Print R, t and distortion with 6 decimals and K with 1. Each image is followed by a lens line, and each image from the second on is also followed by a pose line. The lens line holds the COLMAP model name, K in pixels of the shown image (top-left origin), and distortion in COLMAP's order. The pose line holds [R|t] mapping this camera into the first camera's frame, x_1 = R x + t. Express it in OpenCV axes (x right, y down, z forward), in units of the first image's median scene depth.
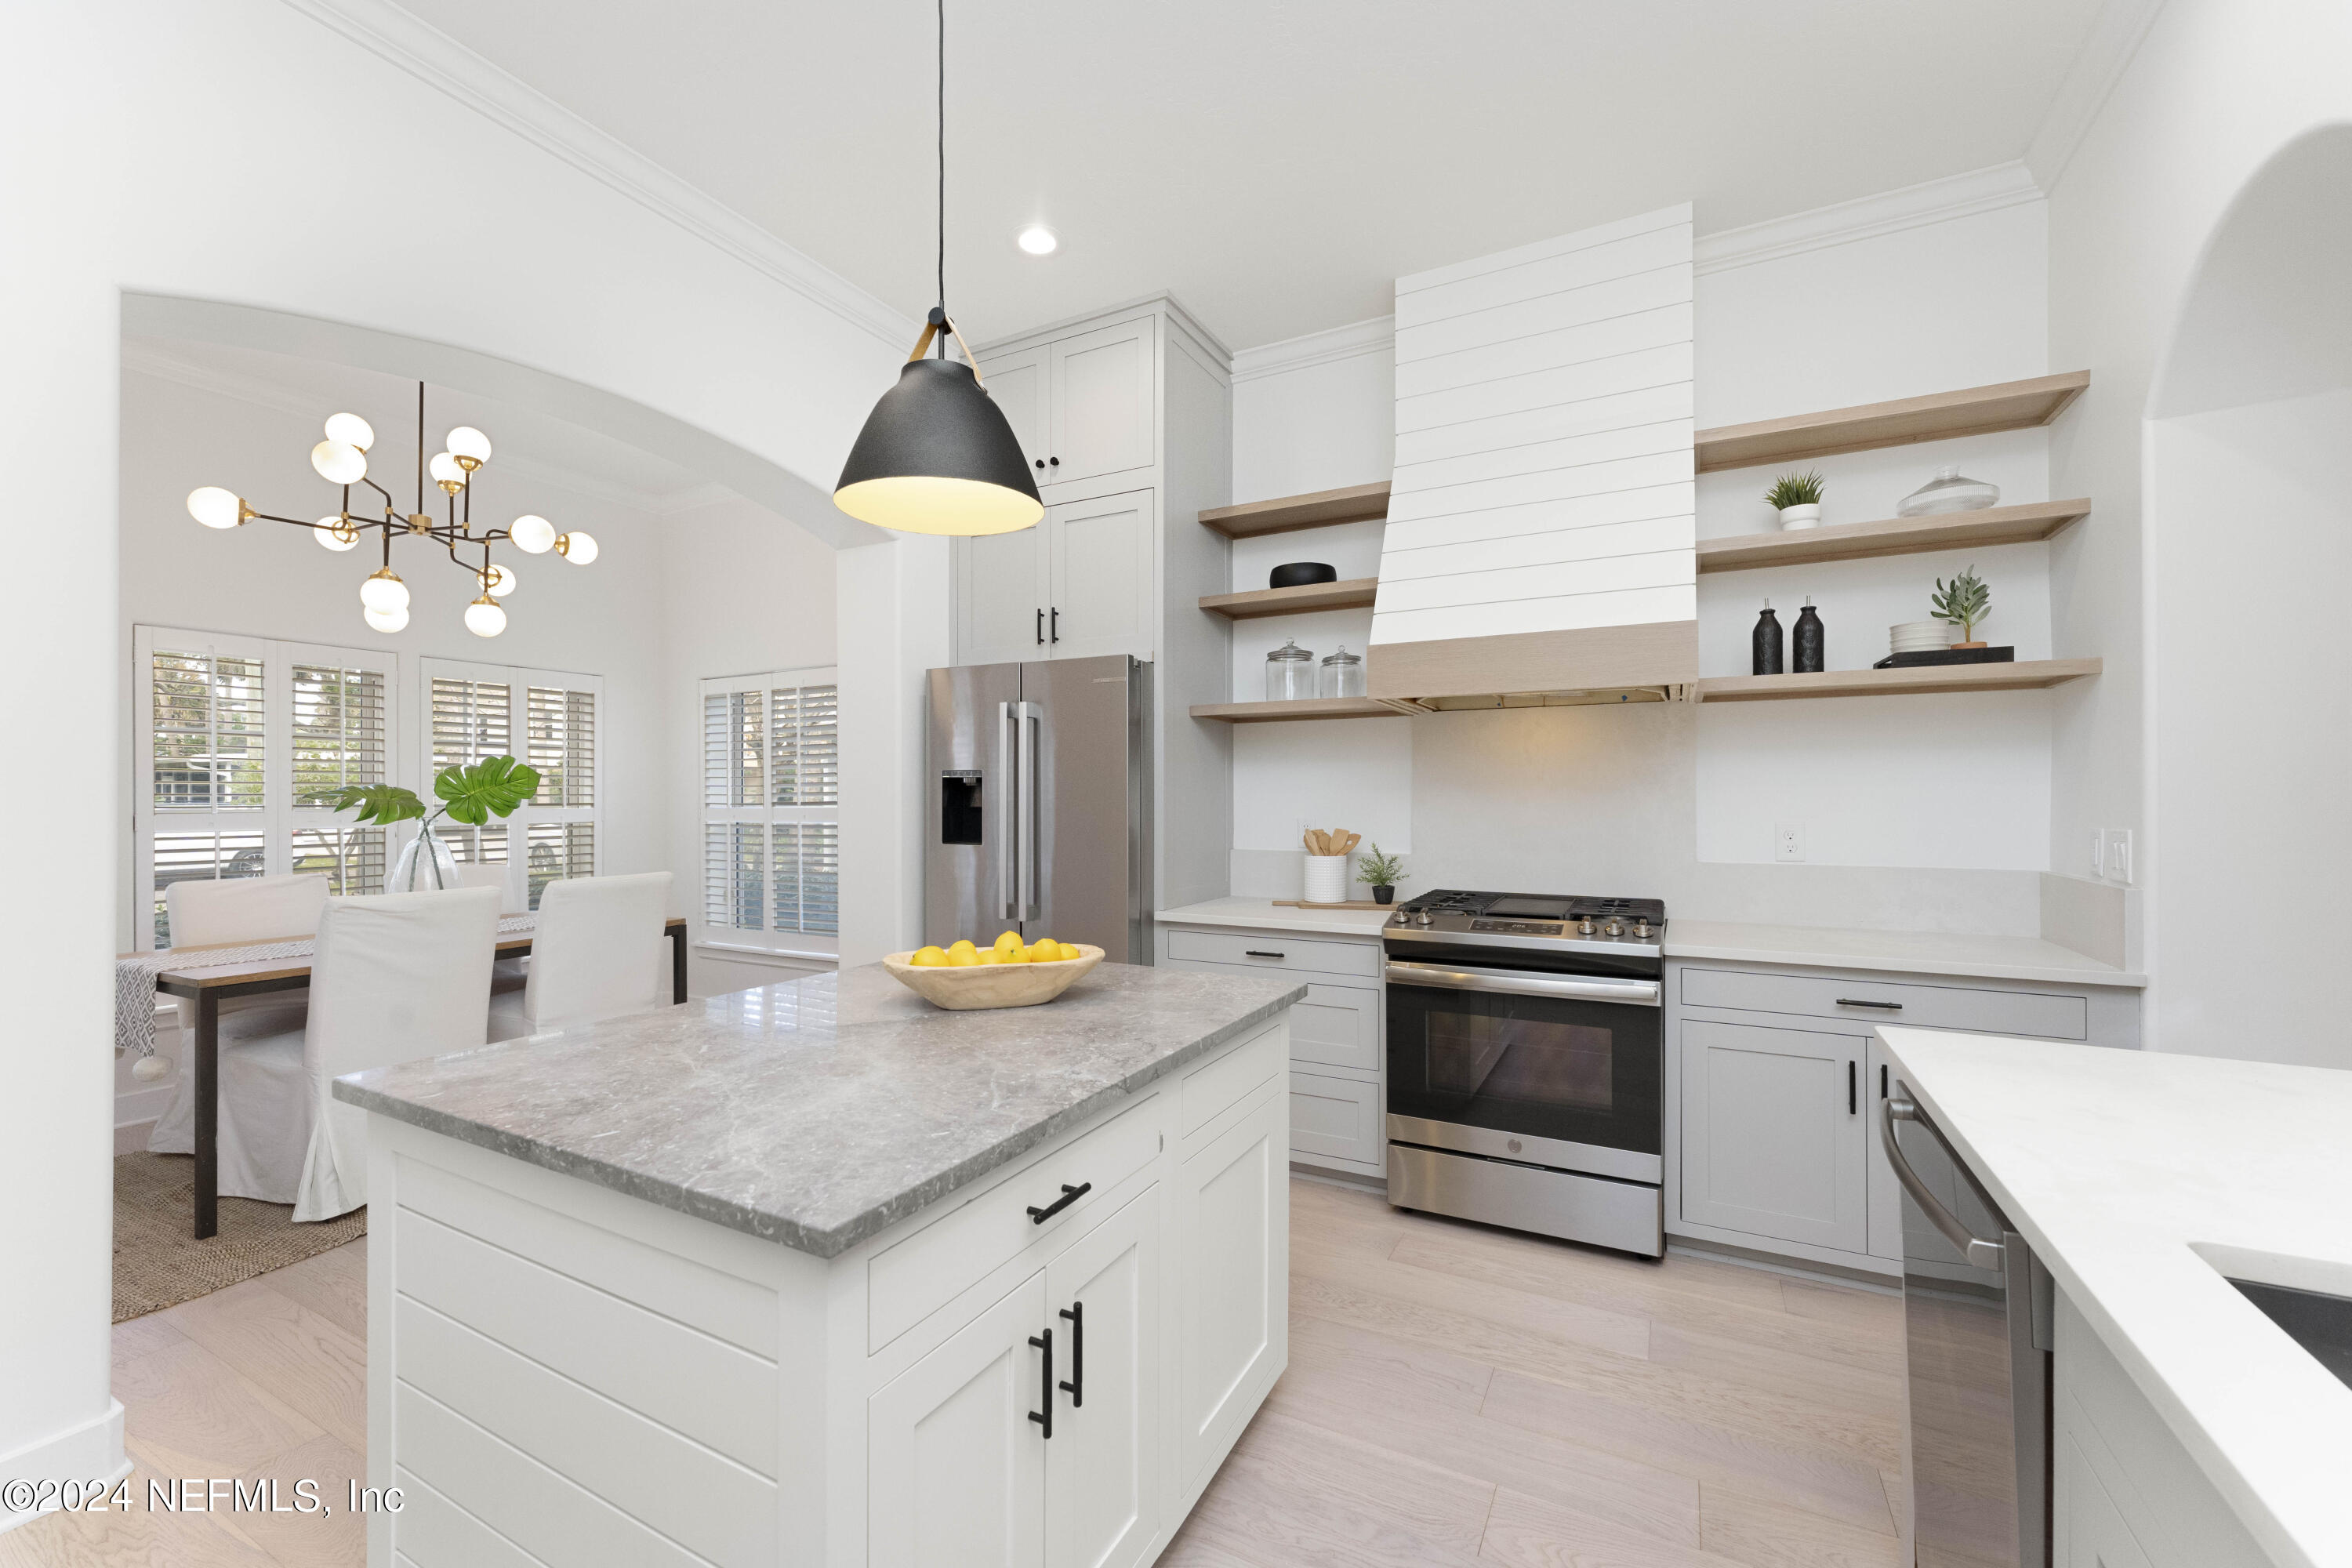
lens RADIAL K [[947.6, 0, 1186.5], [0, 947.6, 794.3], [0, 0, 1]] dist [0.001323, 0.000018]
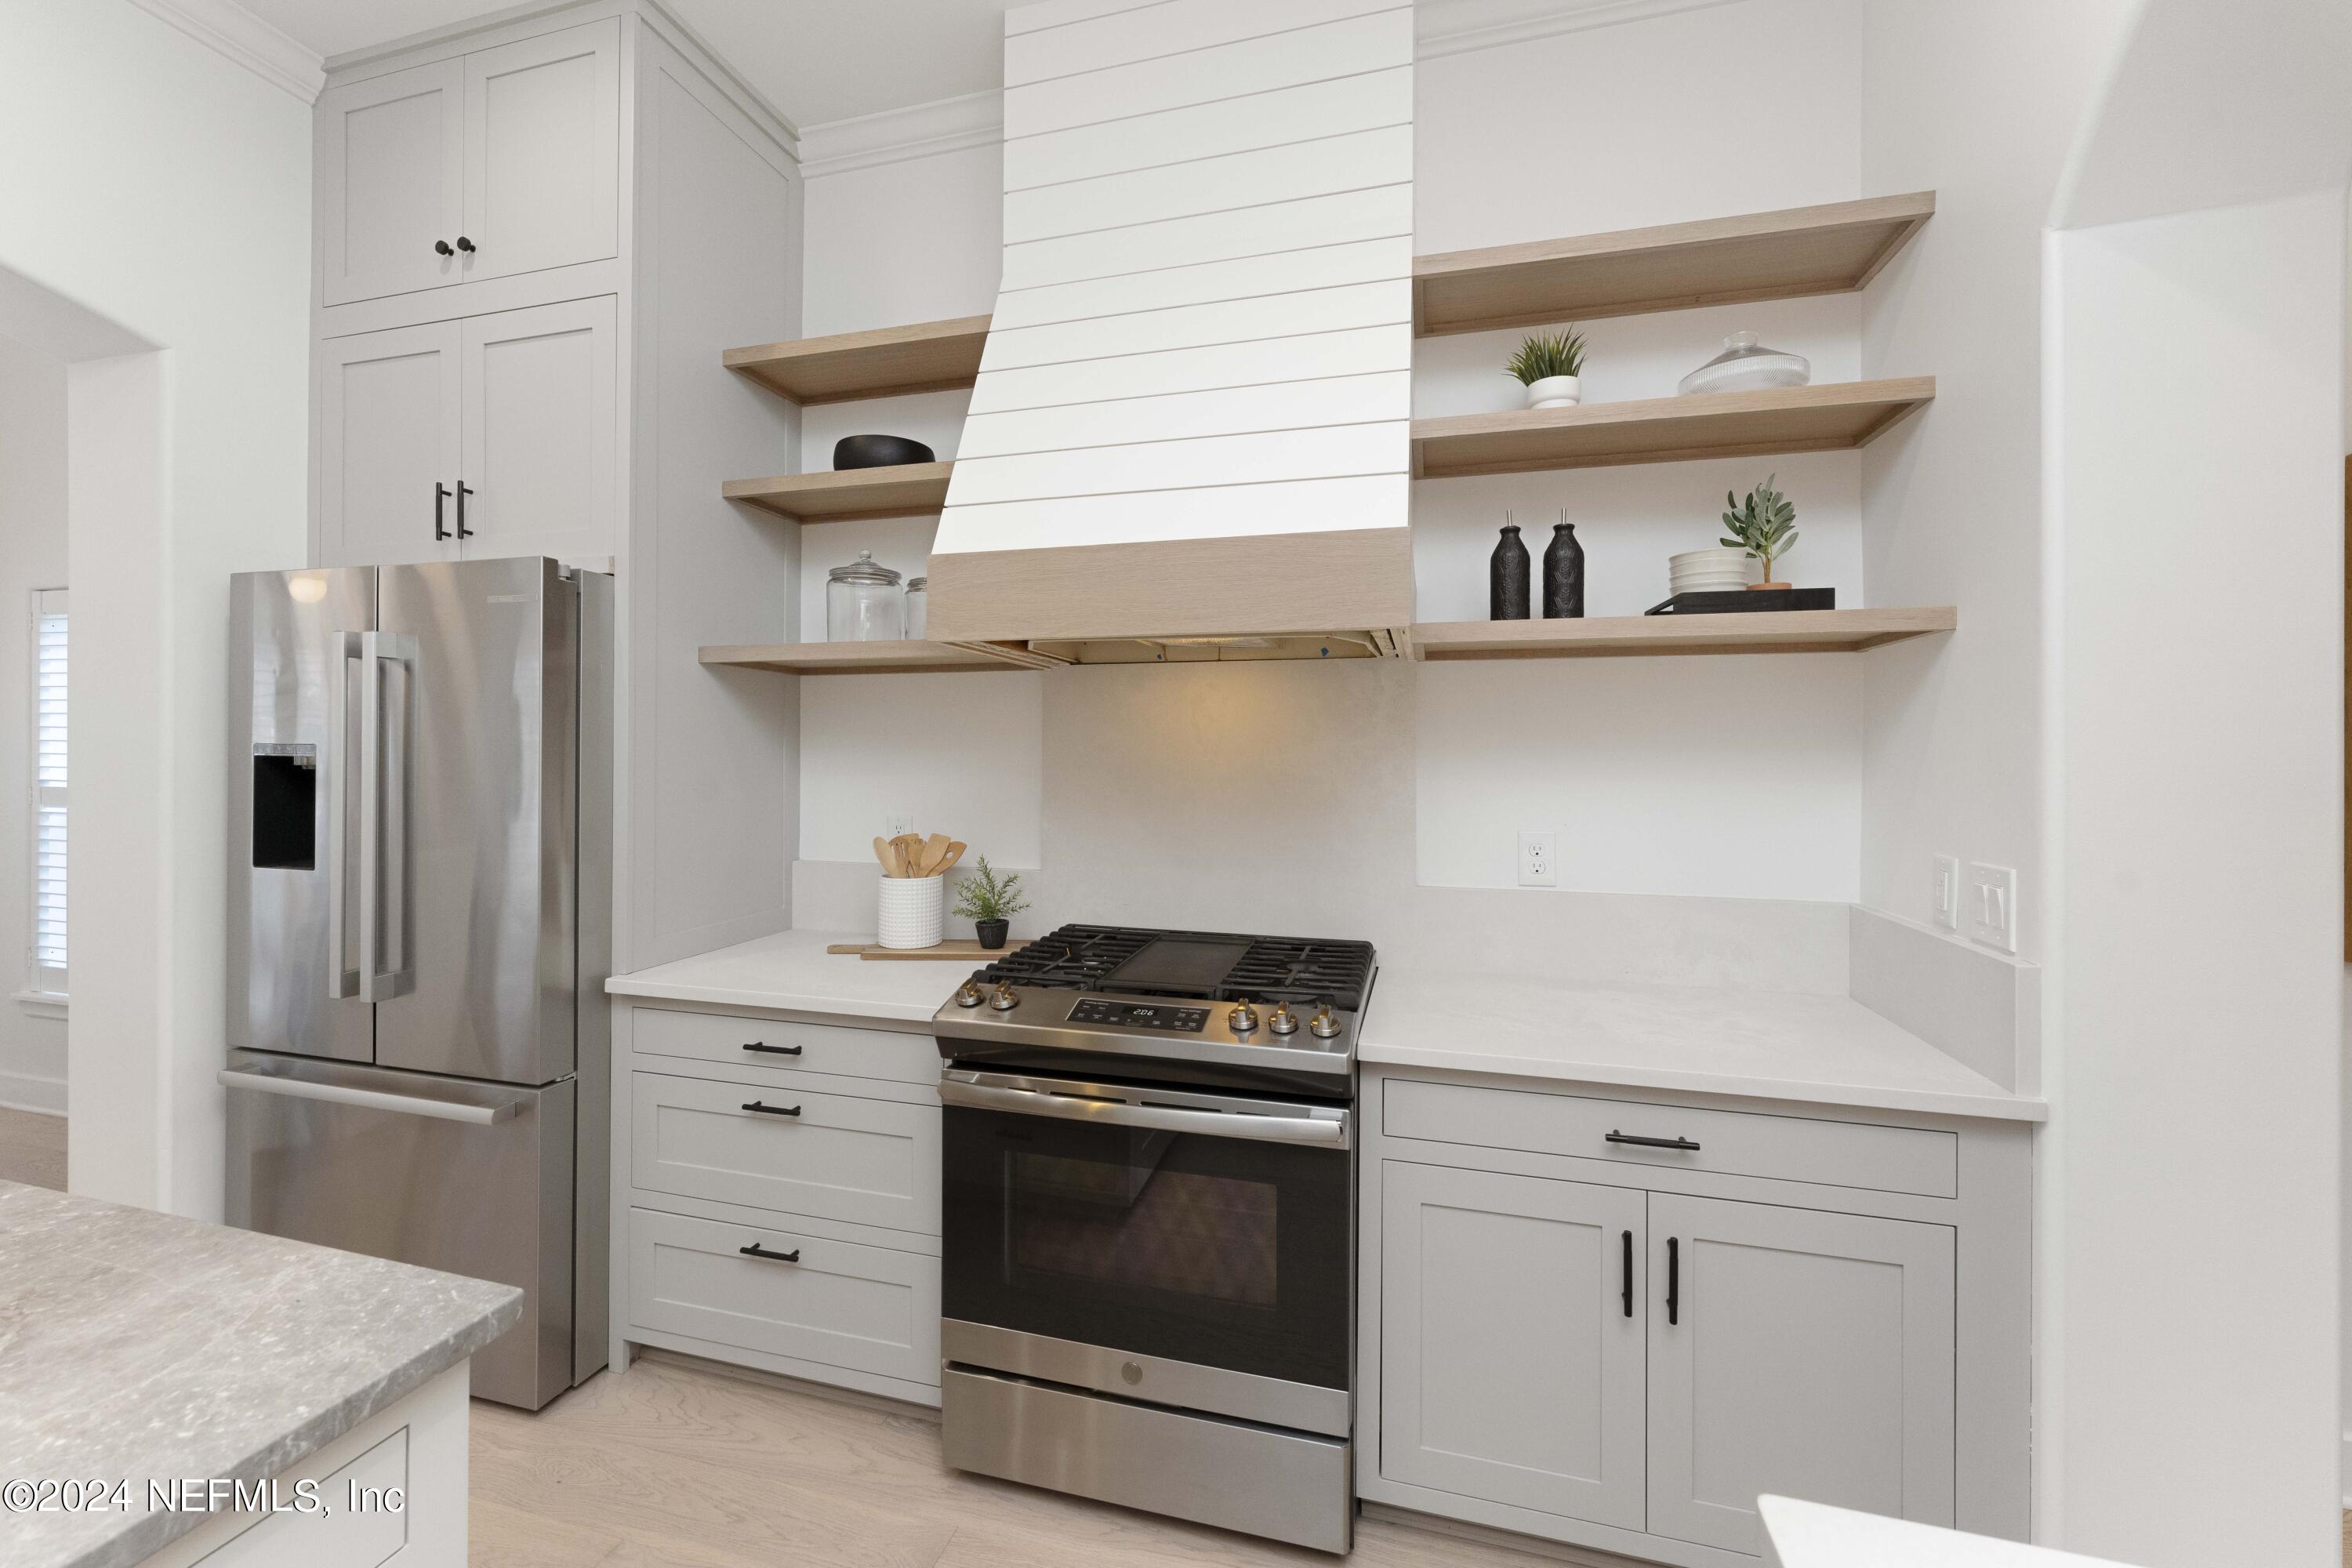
lens RADIAL K [[953.1, 0, 1162.9], [0, 953.1, 749.1], [0, 0, 1]] dist [-0.001986, -0.000114]
pose [[0.979063, 0.006211, 0.203462, 0.232734], [-0.006545, 0.999978, 0.000973, -0.033503], [-0.203452, -0.002285, 0.979082, 0.384537]]
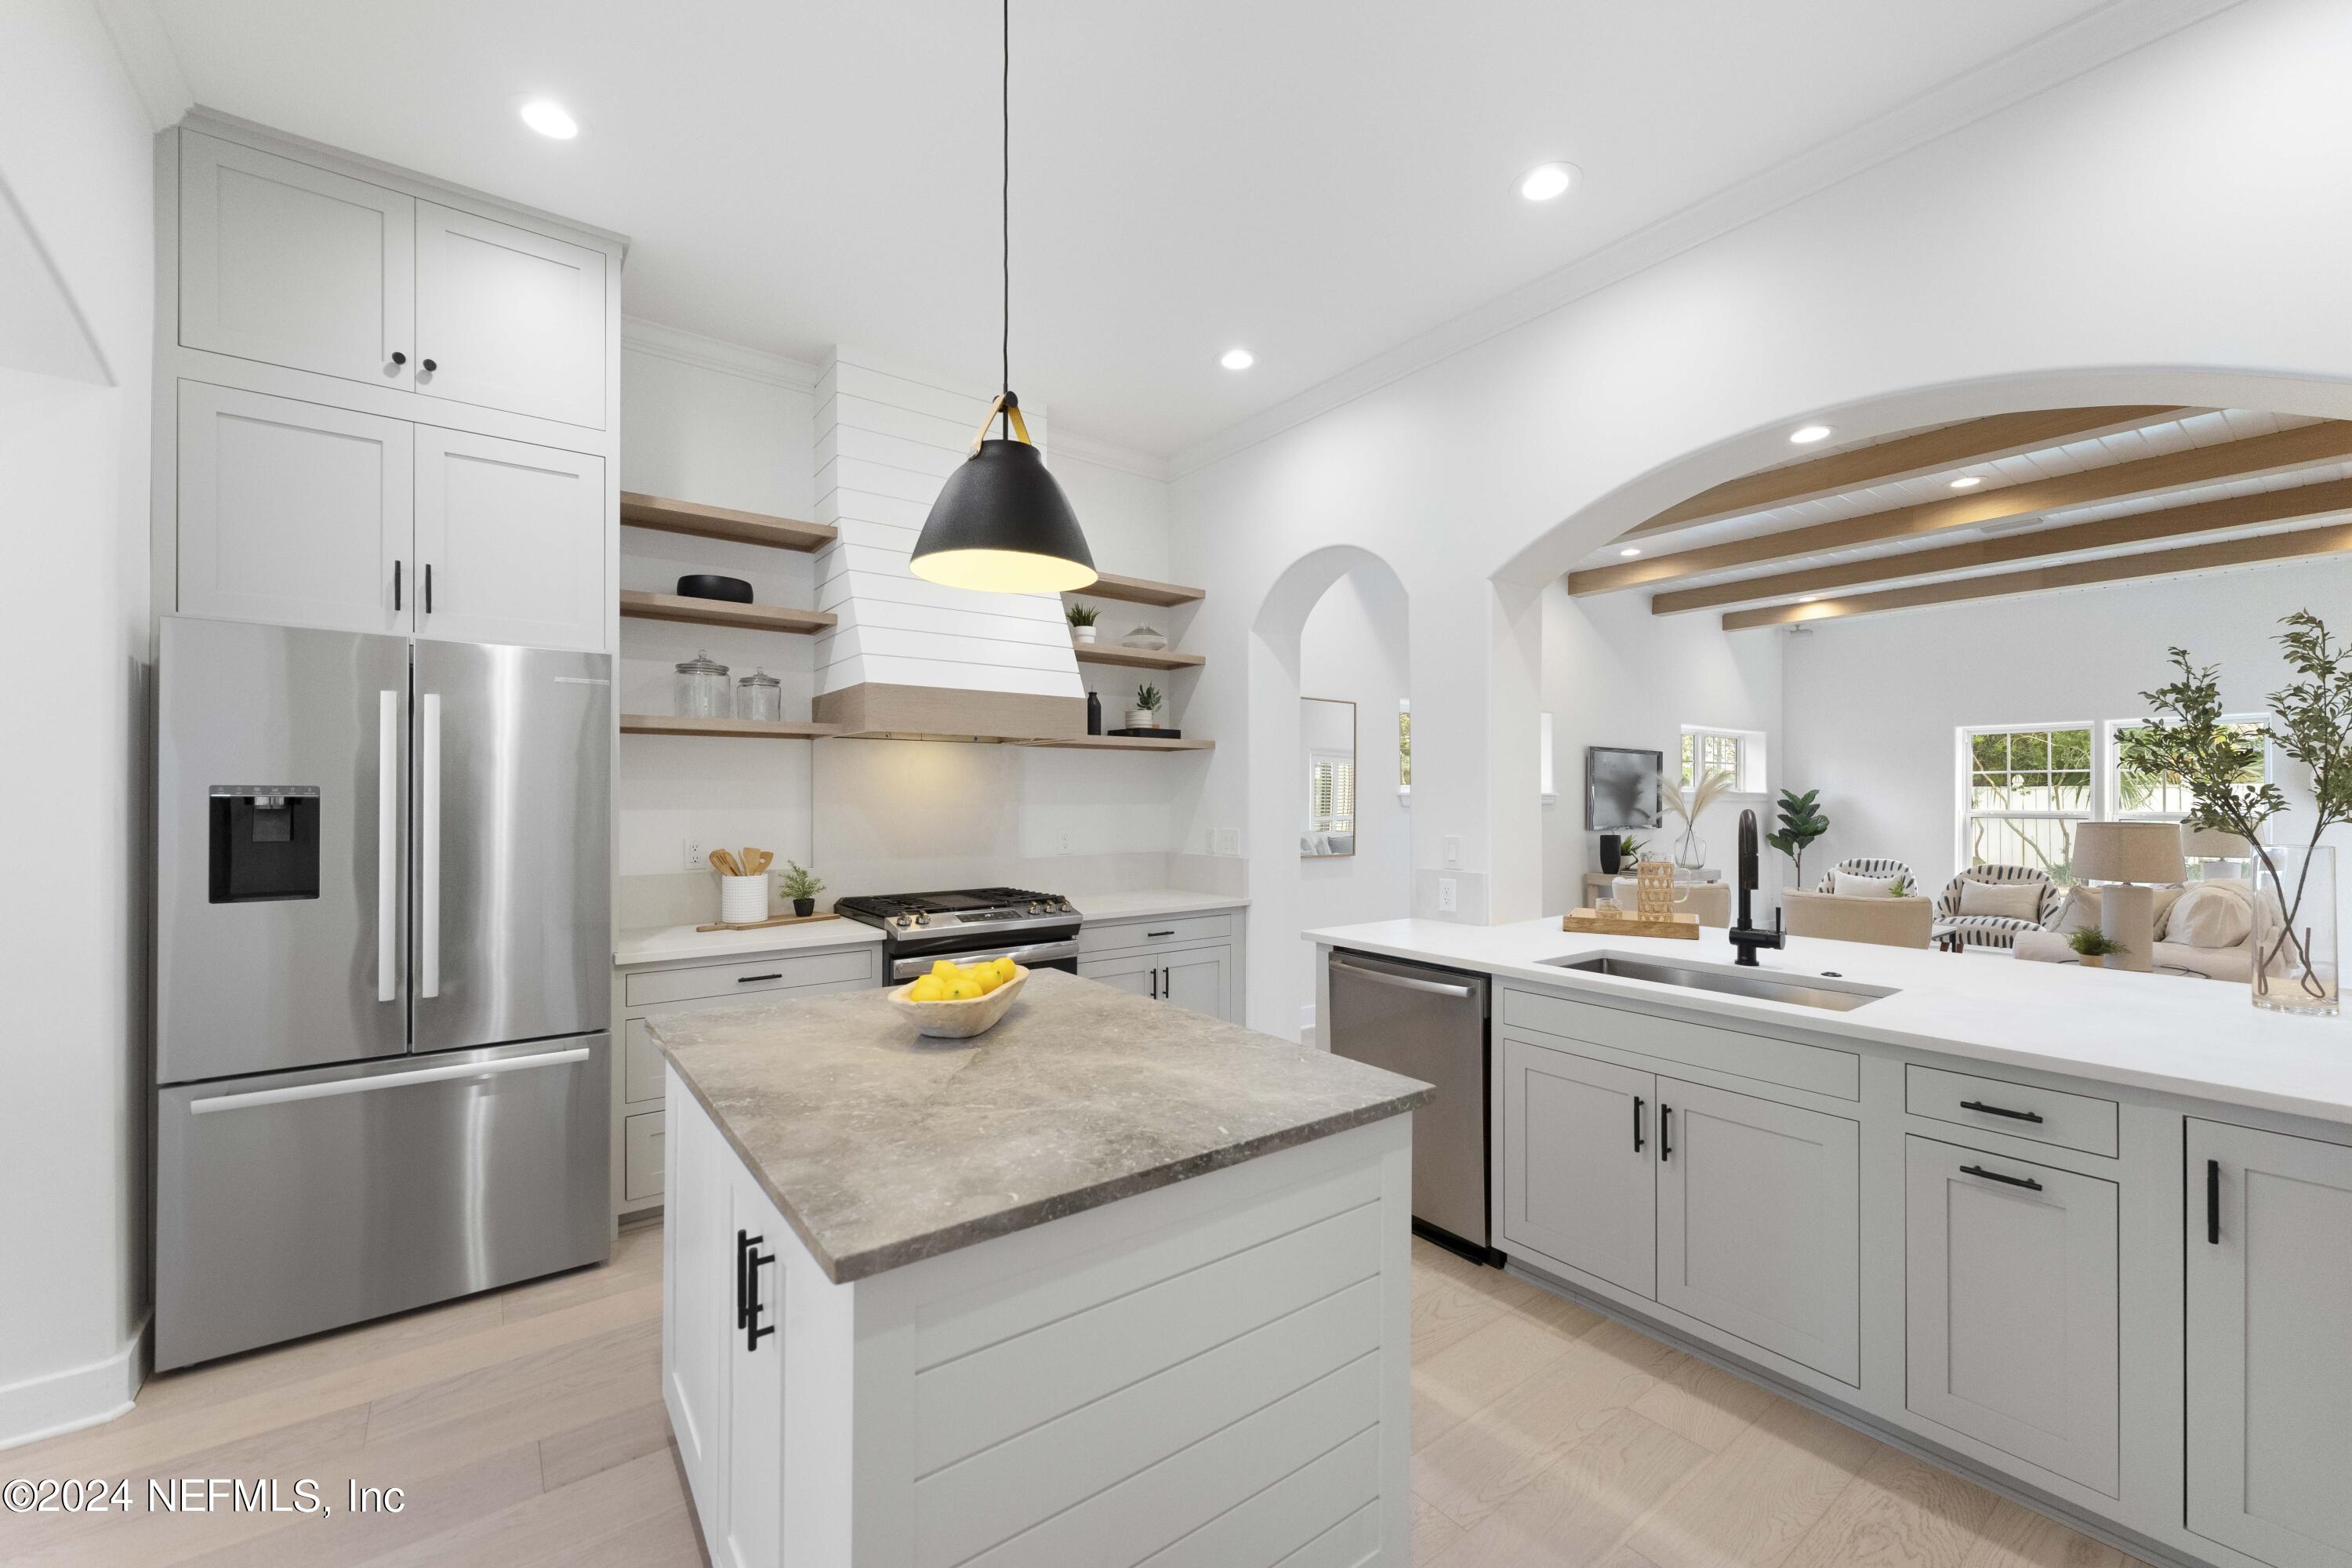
lens RADIAL K [[924.5, 0, 1171.9], [0, 924.5, 794.1], [0, 0, 1]] dist [-0.000718, -0.000054]
pose [[0.428363, 0.001781, 0.903605, -0.690026], [-0.004007, 0.999992, -0.000071, -0.028677], [-0.903598, -0.003590, 0.428367, 0.223387]]
